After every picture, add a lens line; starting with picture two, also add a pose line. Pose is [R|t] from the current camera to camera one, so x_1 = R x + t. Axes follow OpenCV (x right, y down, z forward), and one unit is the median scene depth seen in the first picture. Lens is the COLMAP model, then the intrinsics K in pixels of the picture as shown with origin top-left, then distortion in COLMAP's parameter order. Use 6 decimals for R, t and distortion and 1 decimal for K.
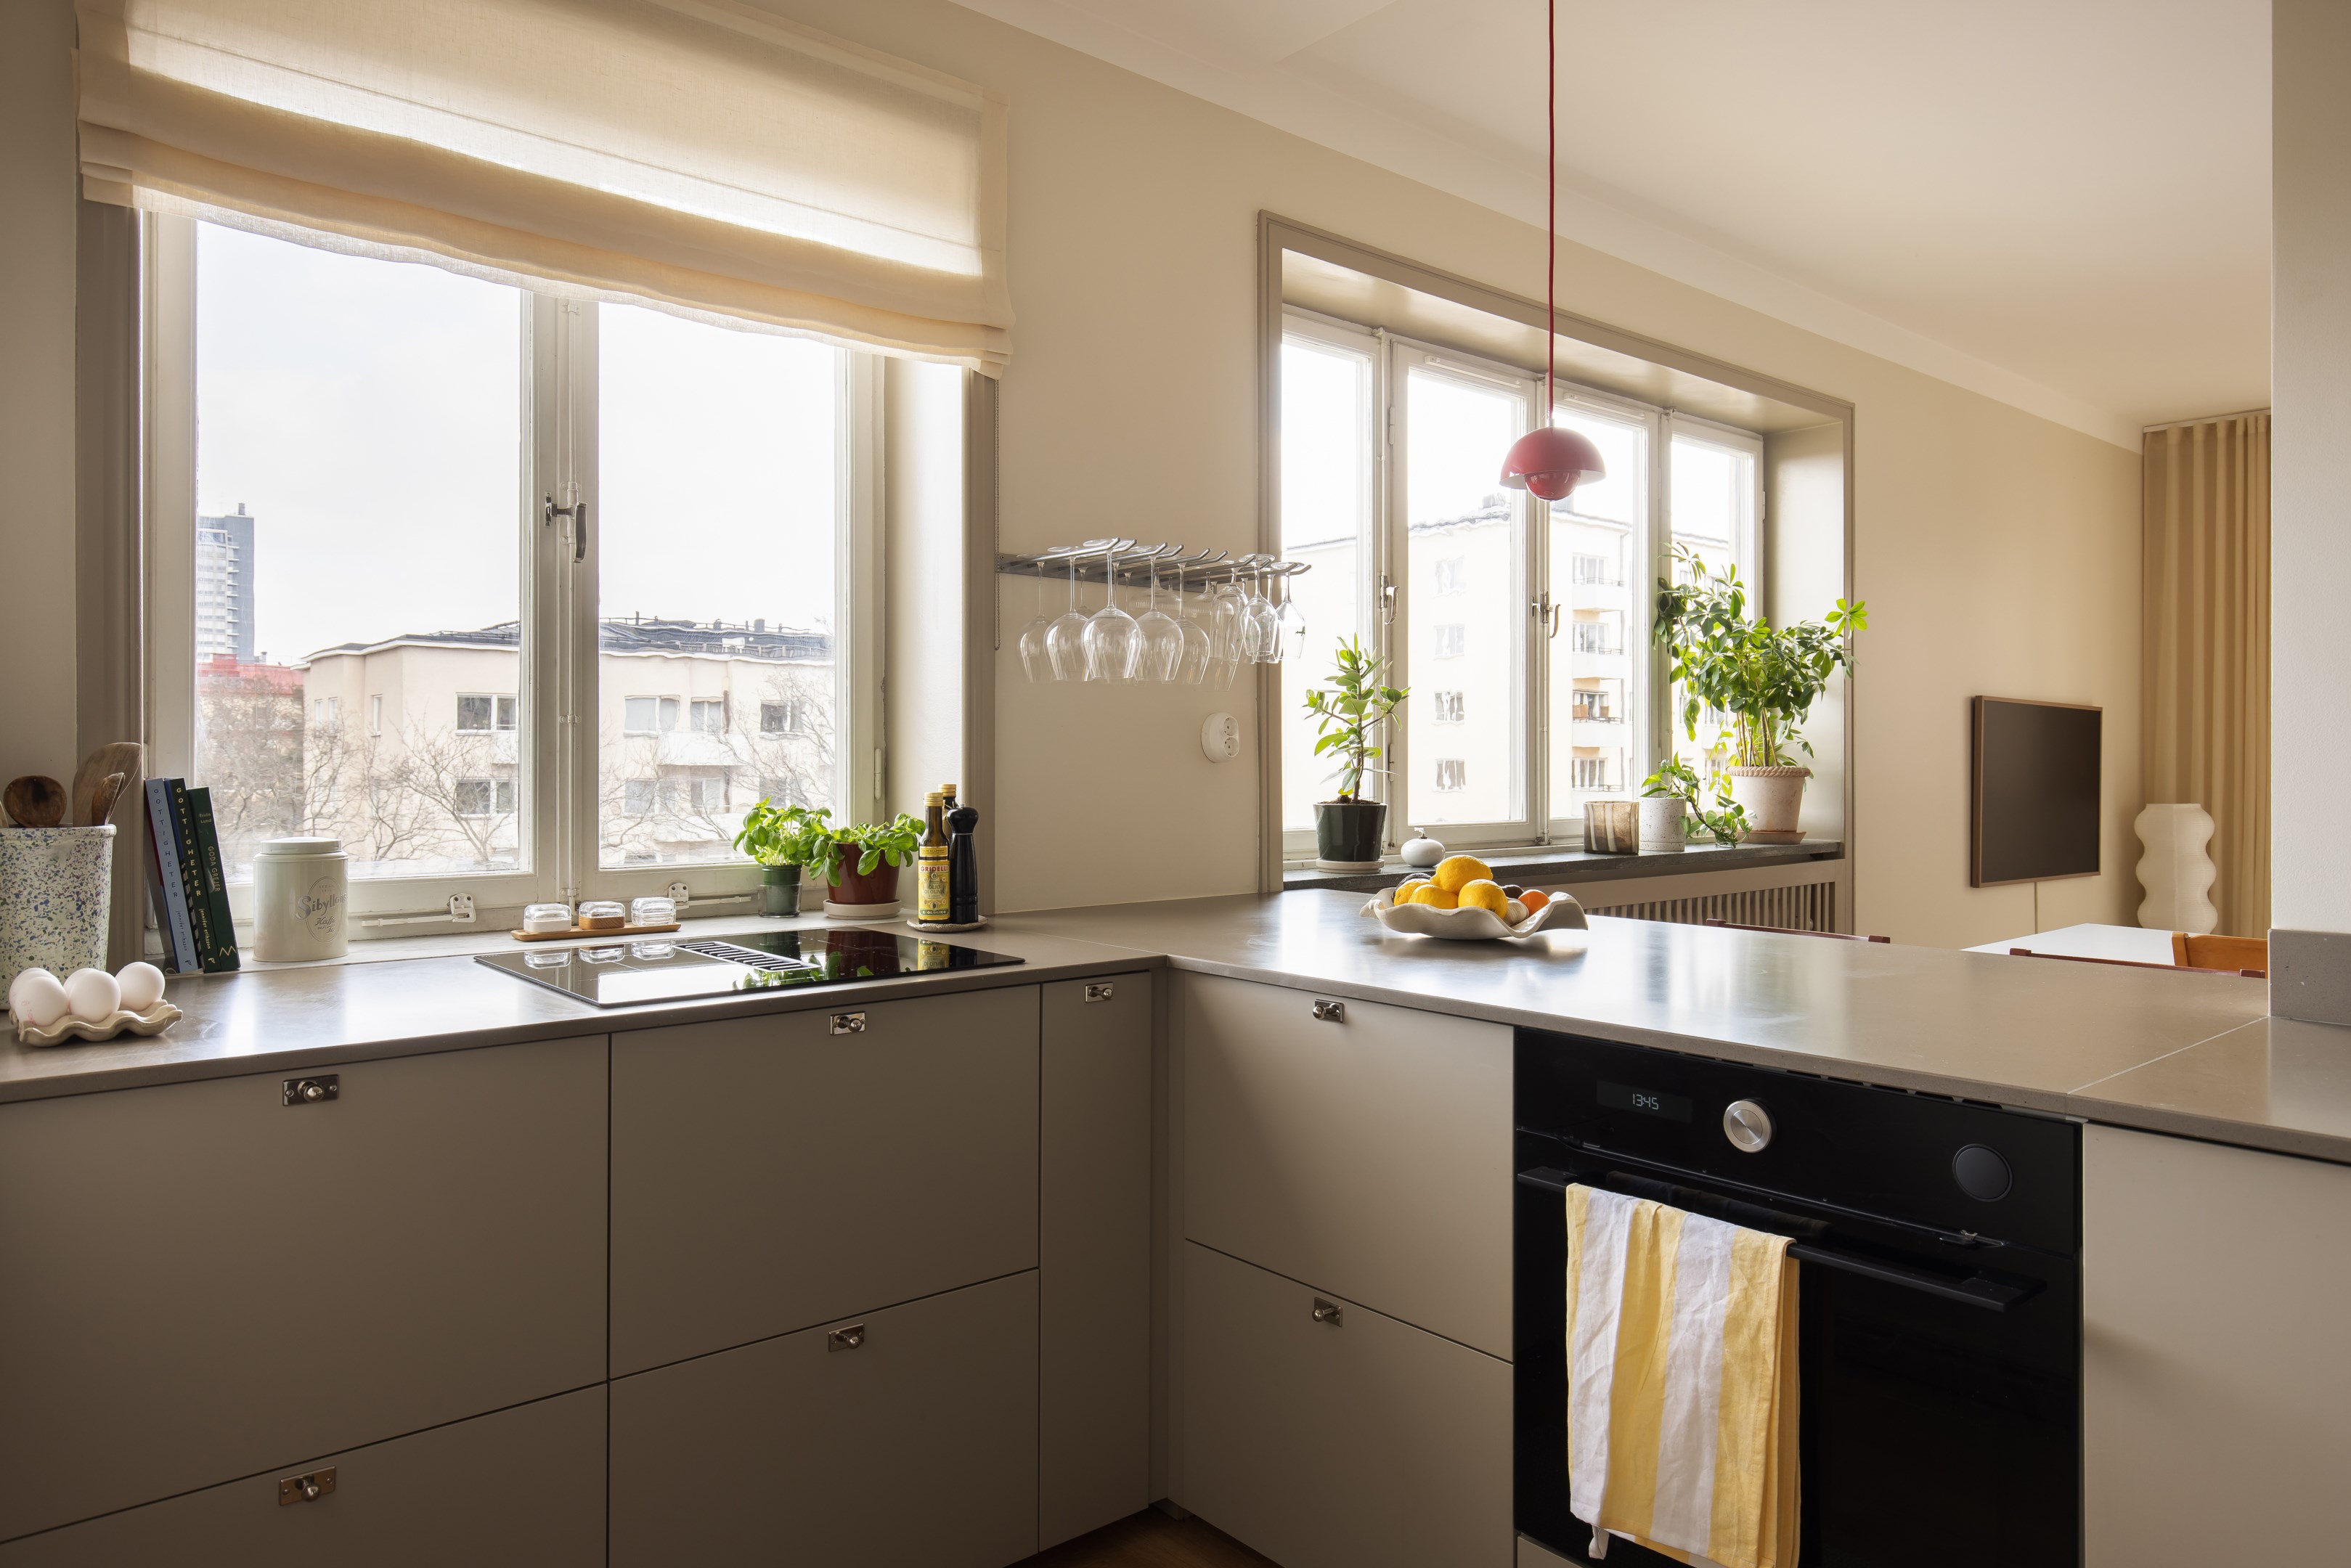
lens RADIAL K [[1488.4, 0, 1179.2], [0, 1488.4, 752.7], [0, 0, 1]] dist [-0.000621, -0.000439]
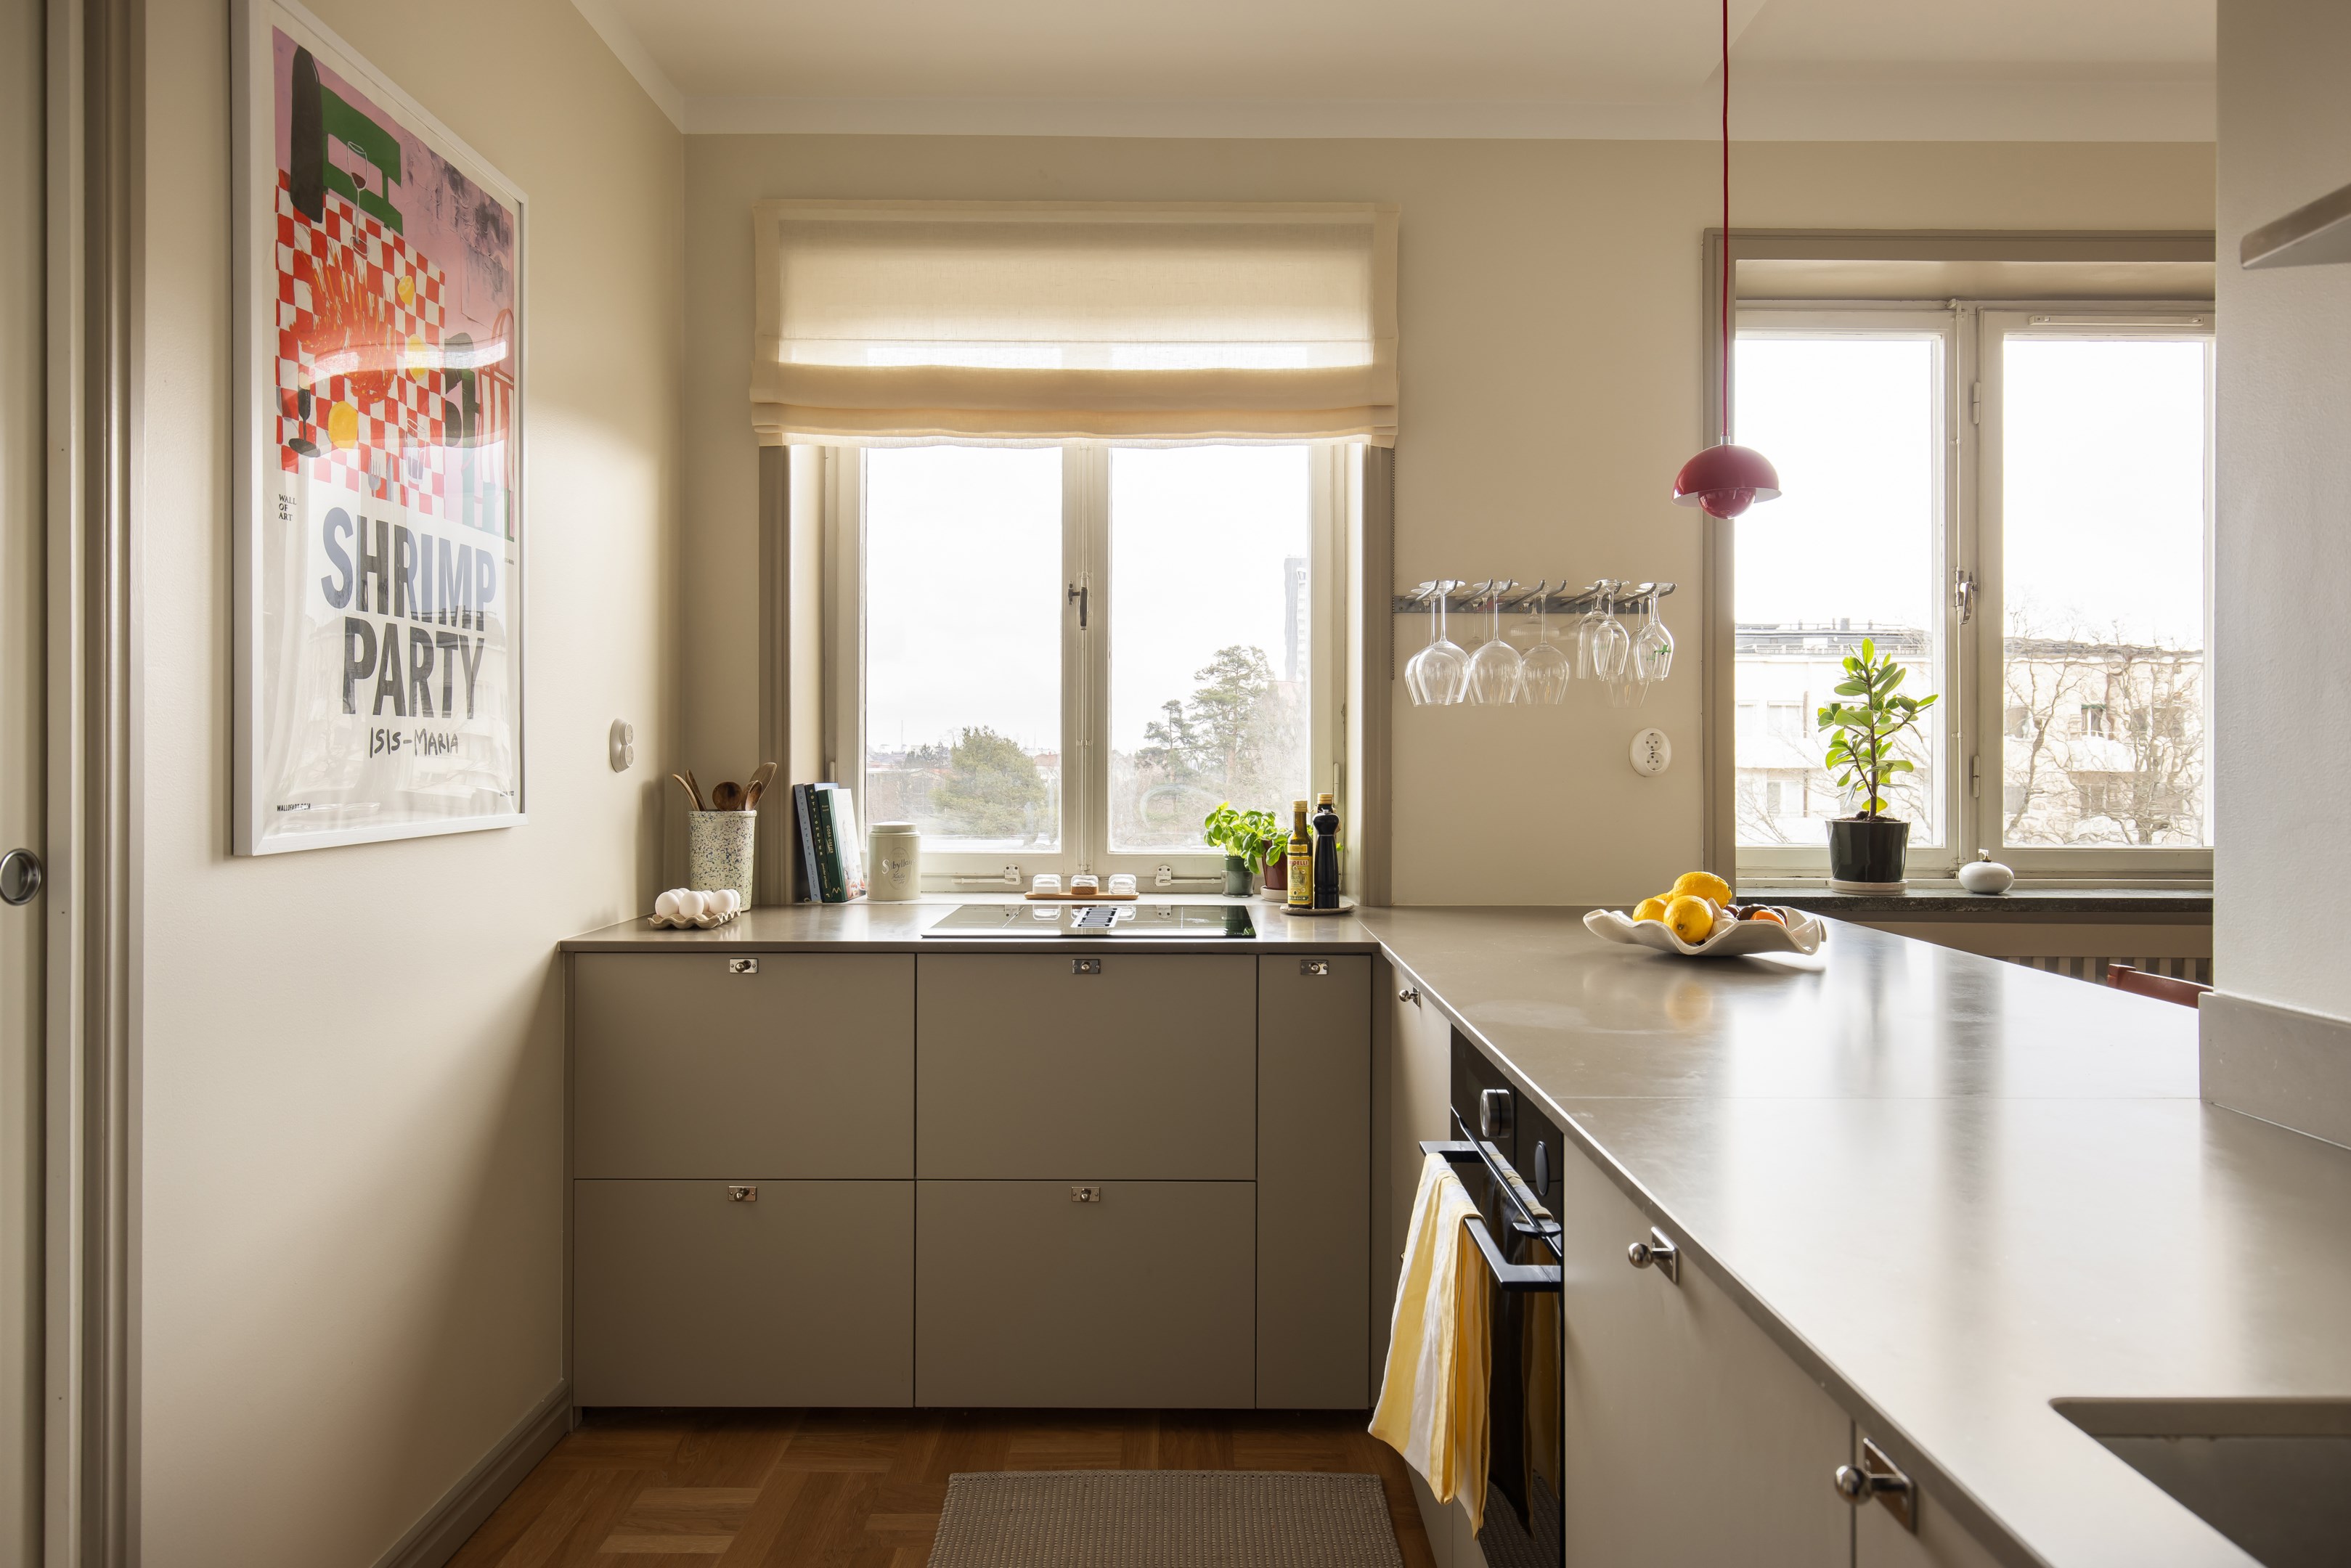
lens RADIAL K [[1486.2, 0, 1204.0], [0, 1486.2, 762.2], [0, 0, 1]] dist [0.003011, 0.000800]
pose [[0.764988, 0.001417, -0.644042, 0.365426], [0.001277, 0.999992, 0.003716, -0.006277], [0.644043, -0.003665, 0.764981, 0.007440]]
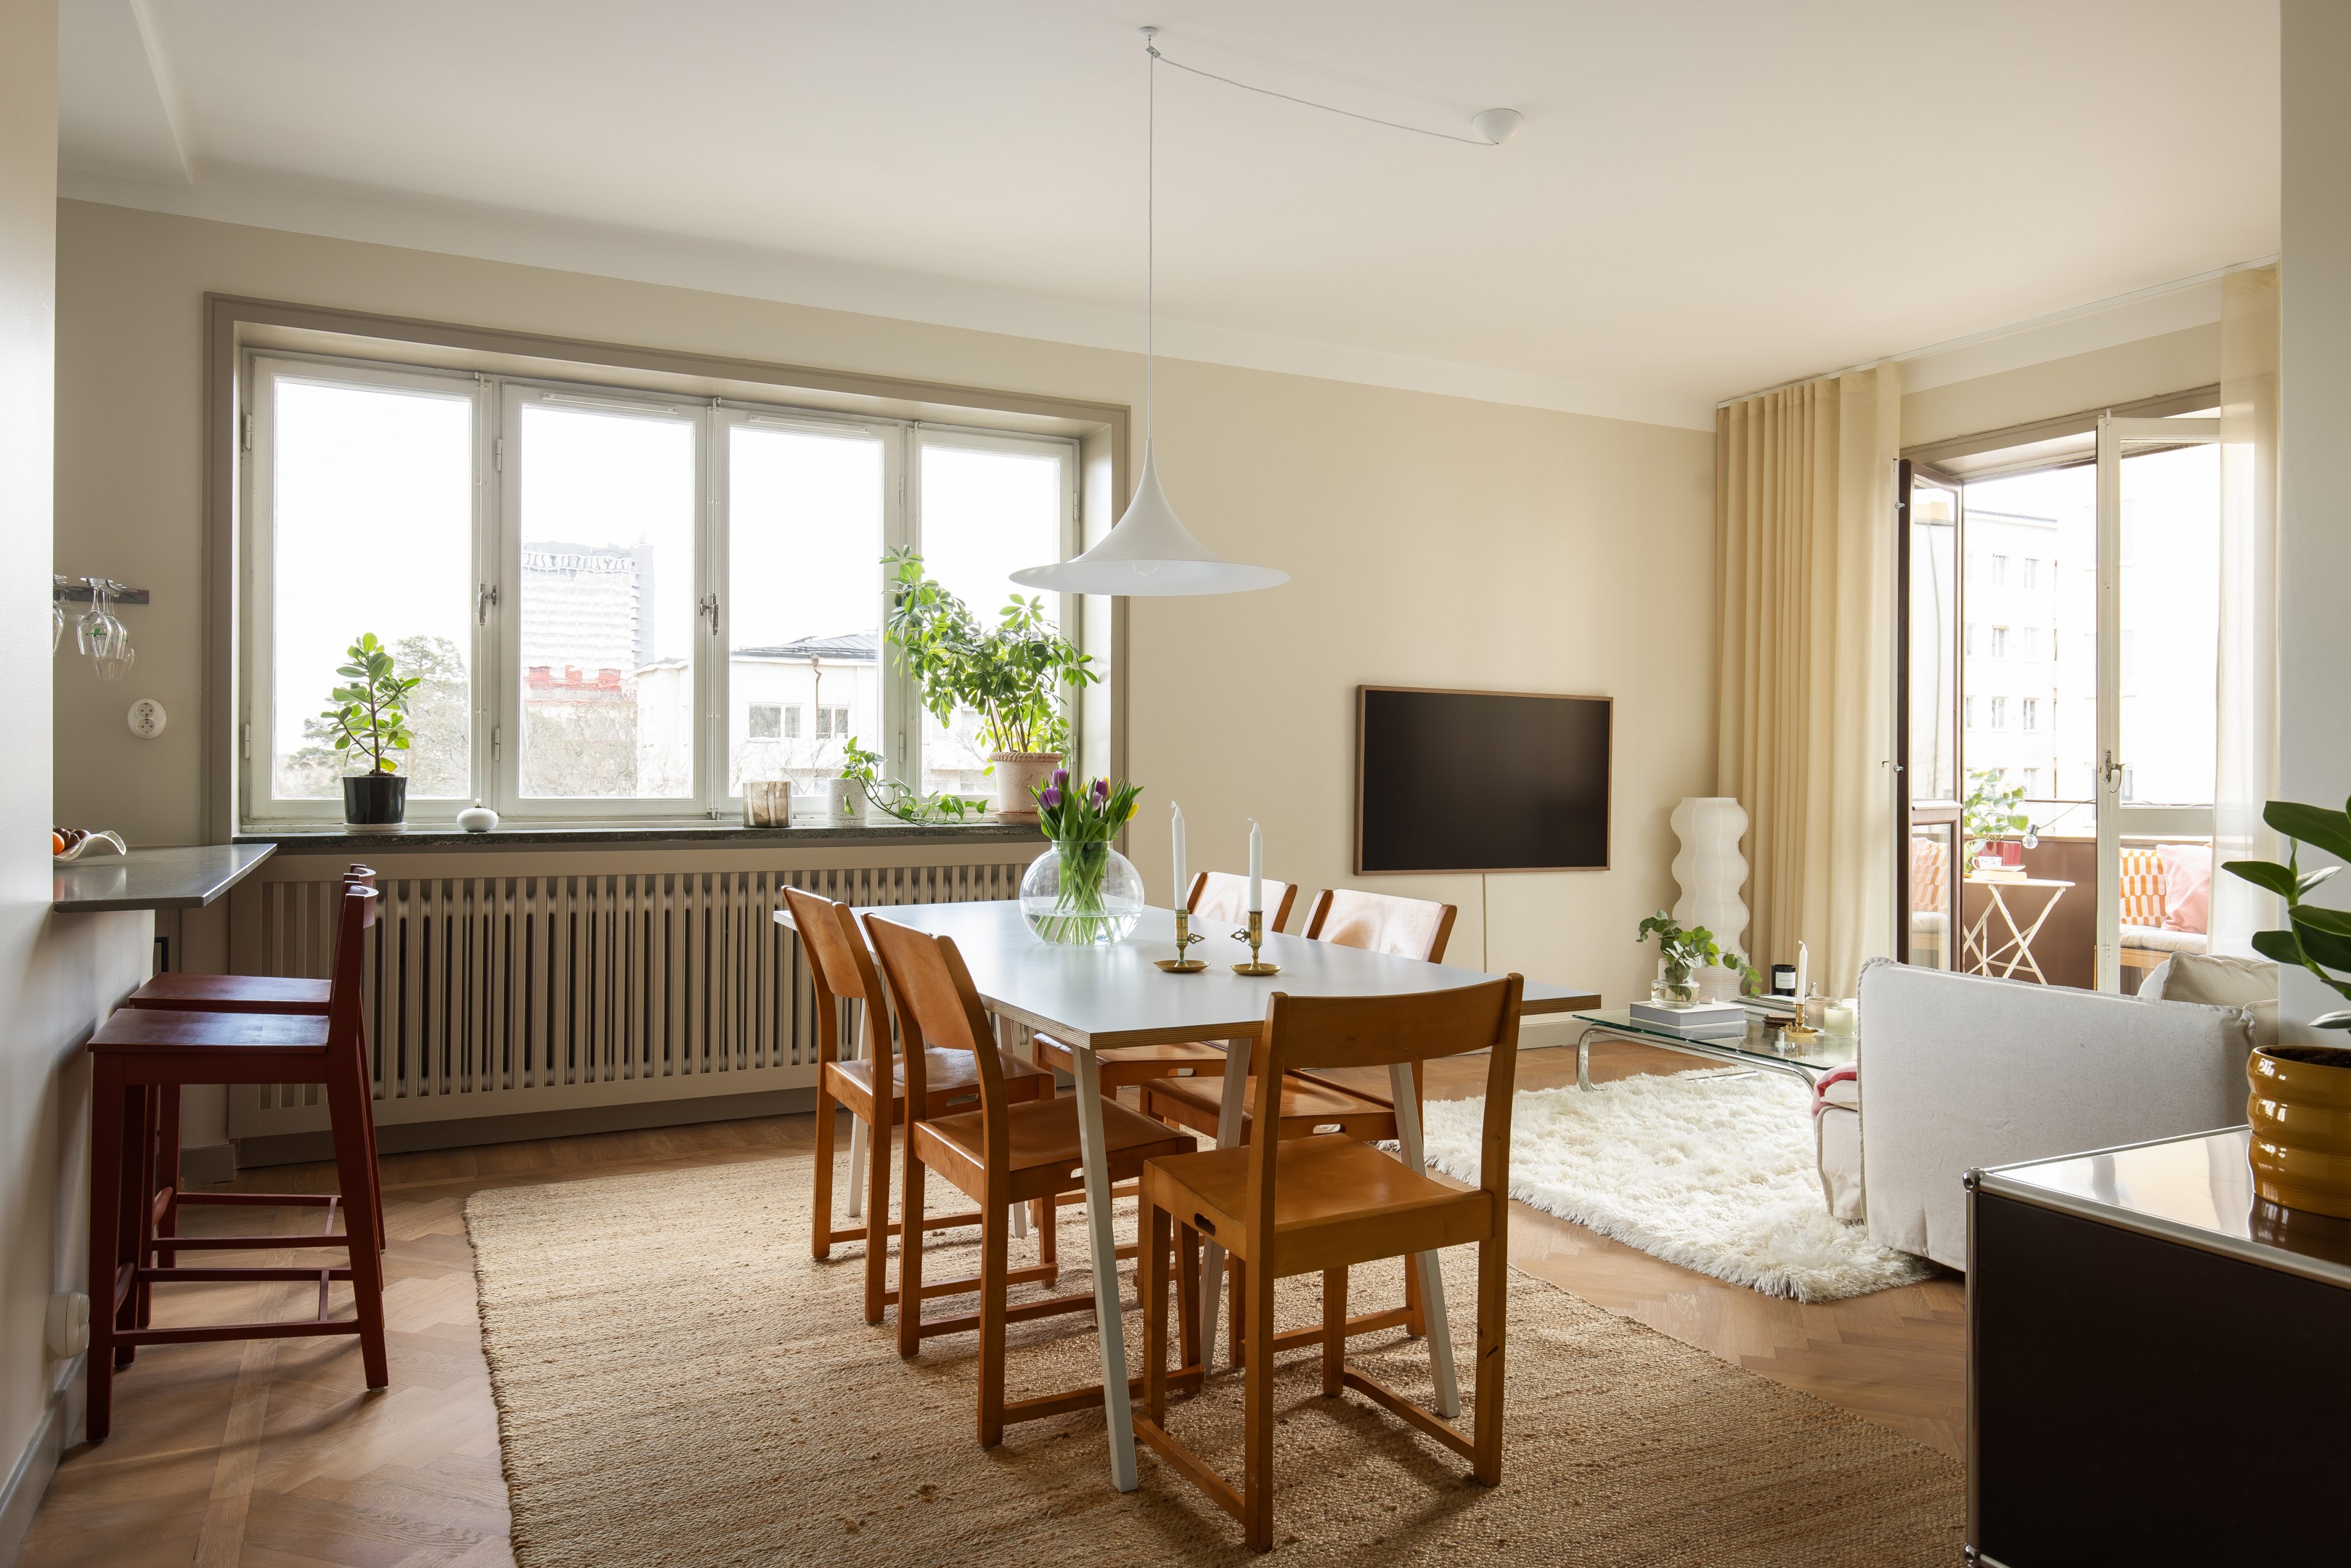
lens RADIAL K [[1524.3, 0, 1186.1], [0, 1524.3, 770.1], [0, 0, 1]] dist [0.005660, 0.001409]
pose [[0.975978, 0.002580, -0.217854, 0.928182], [-0.001374, 0.999983, 0.005685, 0.019383], [0.217865, -0.005249, 0.975965, -0.051681]]
